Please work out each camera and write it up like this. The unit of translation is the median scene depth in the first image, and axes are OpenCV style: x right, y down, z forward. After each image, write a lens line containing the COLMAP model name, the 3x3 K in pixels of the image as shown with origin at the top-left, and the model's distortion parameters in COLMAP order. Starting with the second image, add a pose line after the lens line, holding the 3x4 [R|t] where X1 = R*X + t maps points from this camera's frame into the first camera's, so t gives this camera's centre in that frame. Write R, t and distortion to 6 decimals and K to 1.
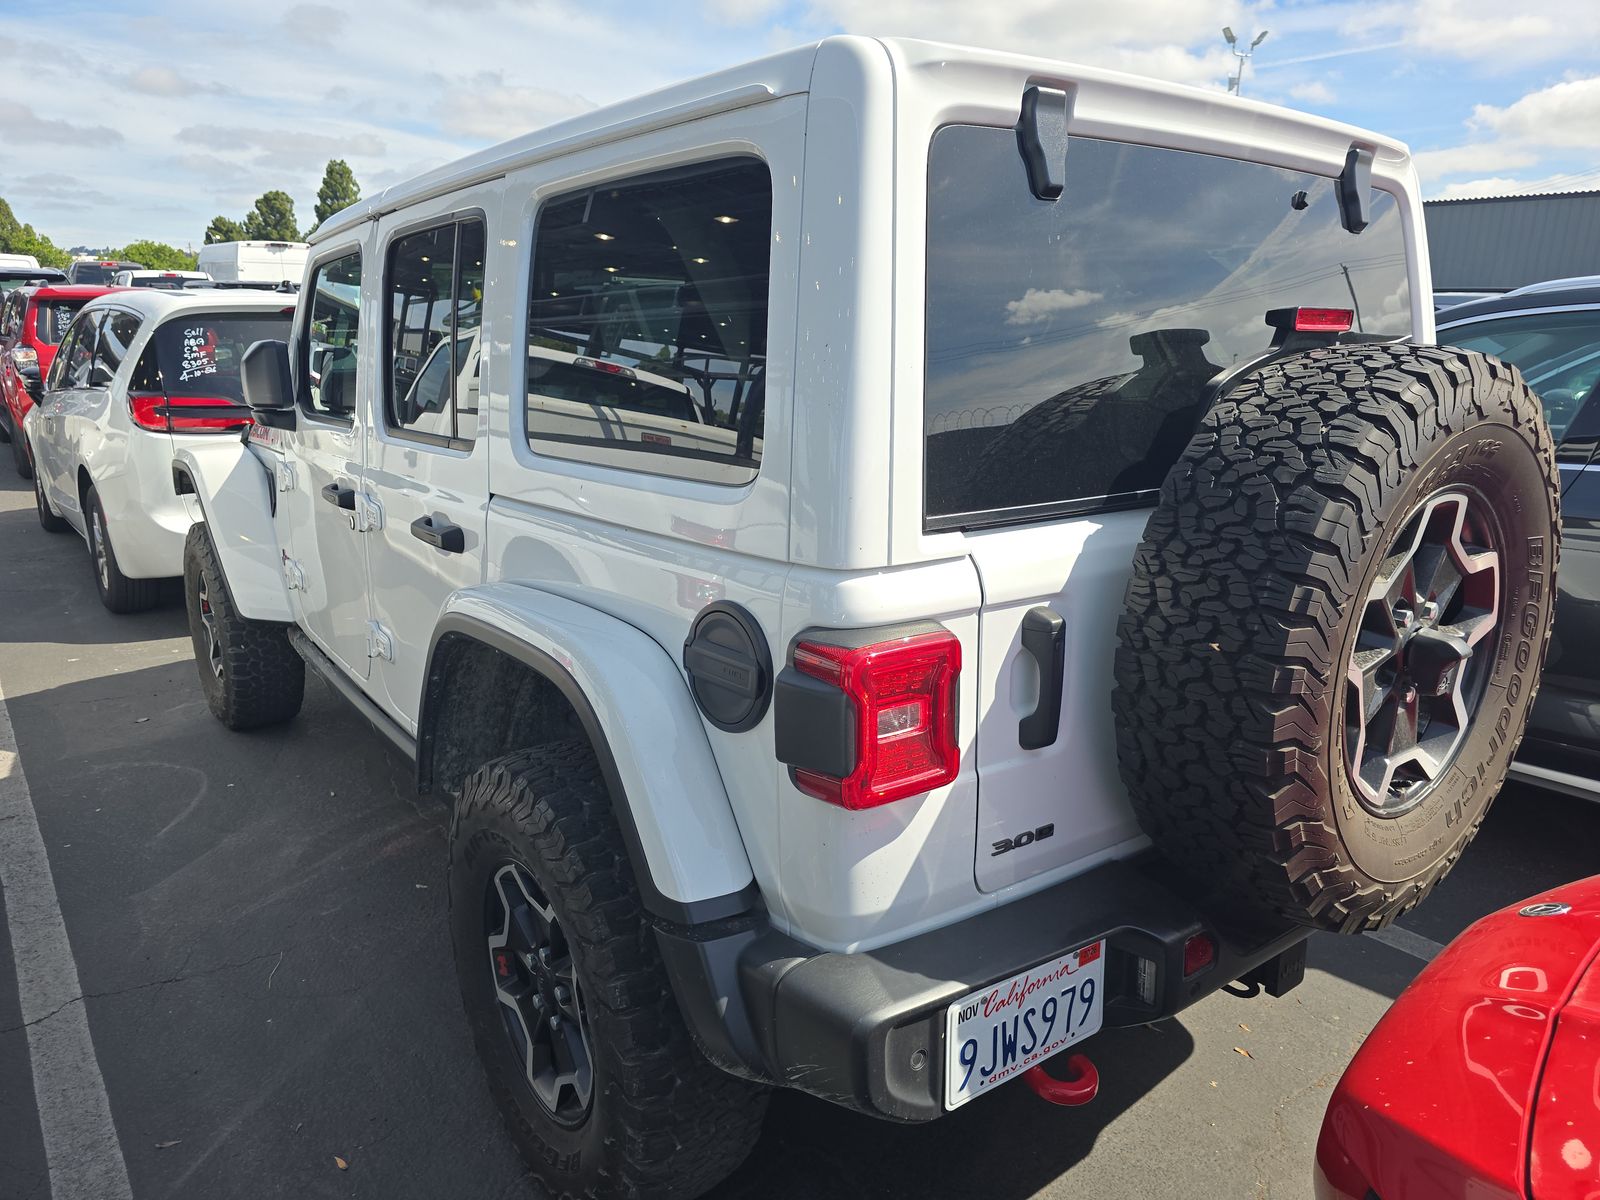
lens RADIAL K [[1160.4, 0, 797.1], [0, 1160.4, 601.0], [0, 0, 1]] dist [0.061418, -0.067343]
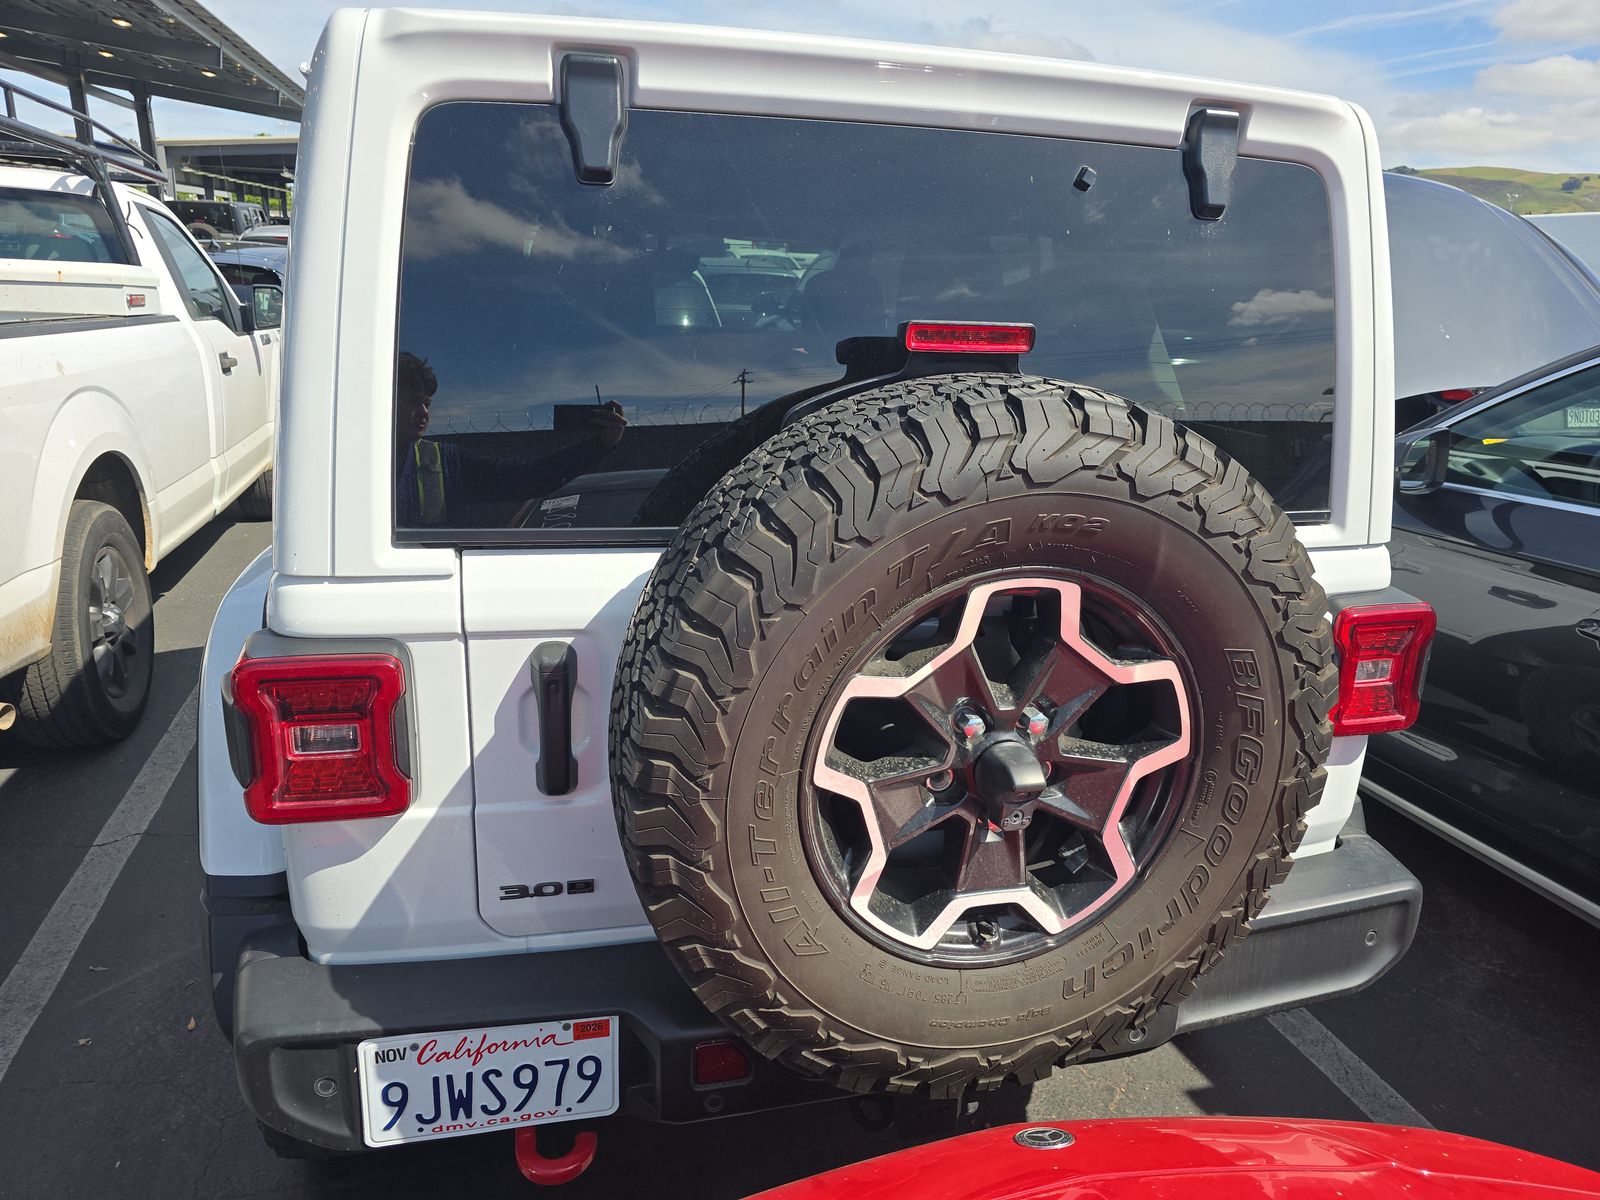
lens RADIAL K [[1160.4, 0, 797.1], [0, 1160.4, 601.0], [0, 0, 1]] dist [0.061418, -0.067343]
pose [[0.916334, 0.141527, -0.374569, 0.722559], [-0.124388, 0.989784, 0.069682, -0.114140], [0.380604, -0.017261, 0.924577, 0.241954]]
